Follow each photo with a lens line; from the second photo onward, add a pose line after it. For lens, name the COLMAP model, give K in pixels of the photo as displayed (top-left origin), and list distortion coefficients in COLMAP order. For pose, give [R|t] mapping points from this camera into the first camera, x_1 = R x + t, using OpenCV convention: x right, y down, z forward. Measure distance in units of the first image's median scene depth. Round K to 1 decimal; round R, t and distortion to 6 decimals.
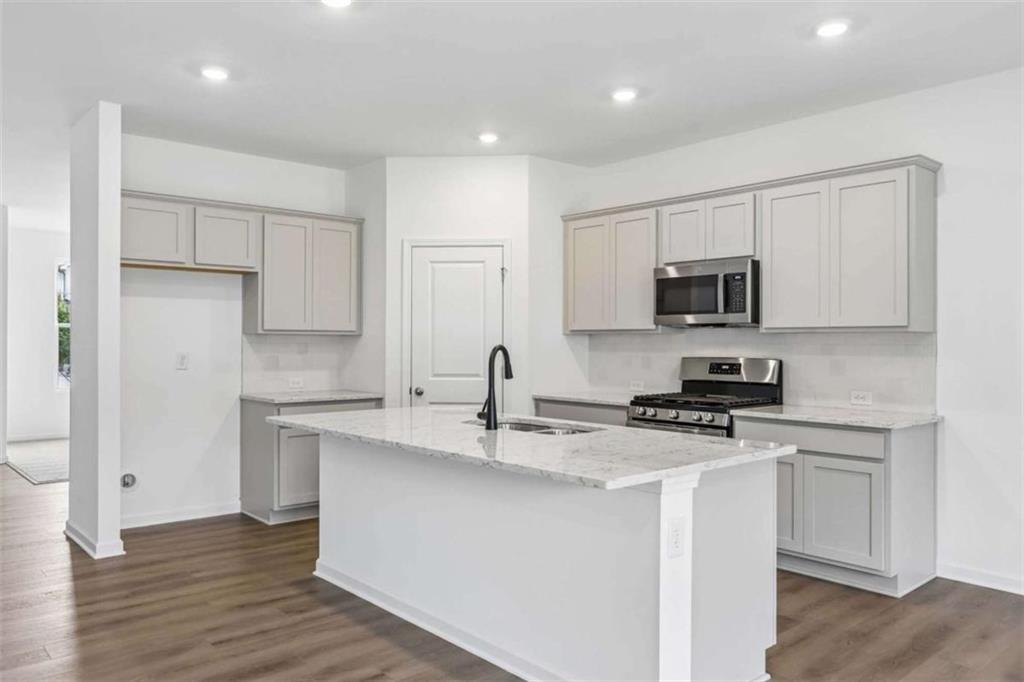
lens RADIAL K [[749.9, 0, 512.0], [0, 749.9, 341.0], [0, 0, 1]] dist [0.009102, 0.003432]
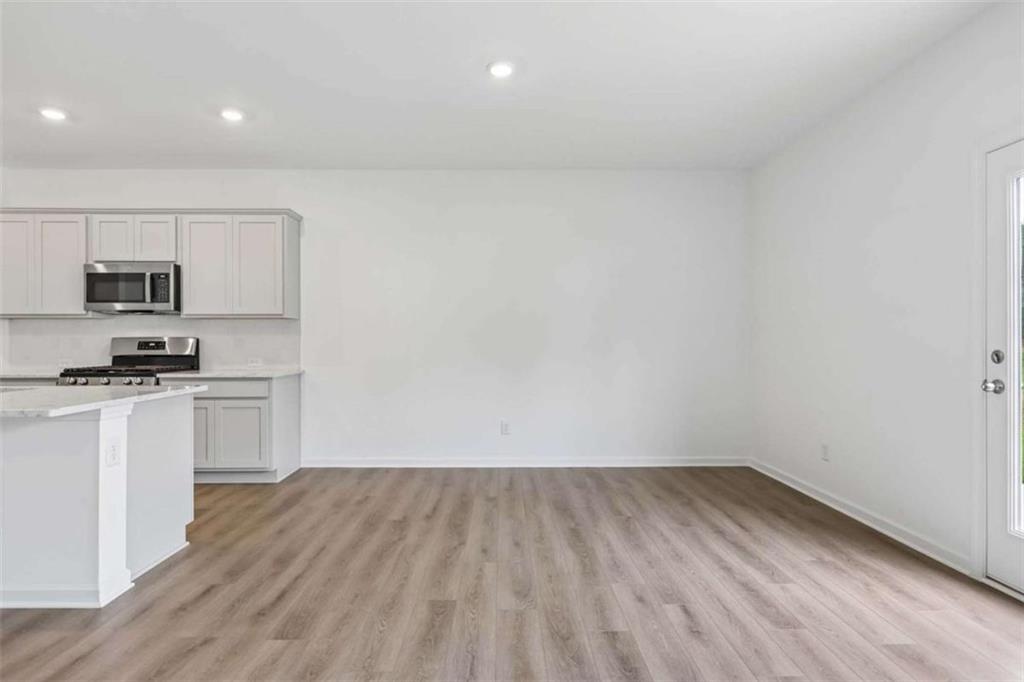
lens RADIAL K [[543.1, 0, 512.0], [0, 543.1, 341.0], [0, 0, 1]] dist [-0.000780, 0.001166]
pose [[0.648544, -0.003683, 0.761168, -0.034153], [0.003816, 0.999991, 0.001586, 0.032164], [-0.761167, 0.001876, 0.648553, -0.107285]]
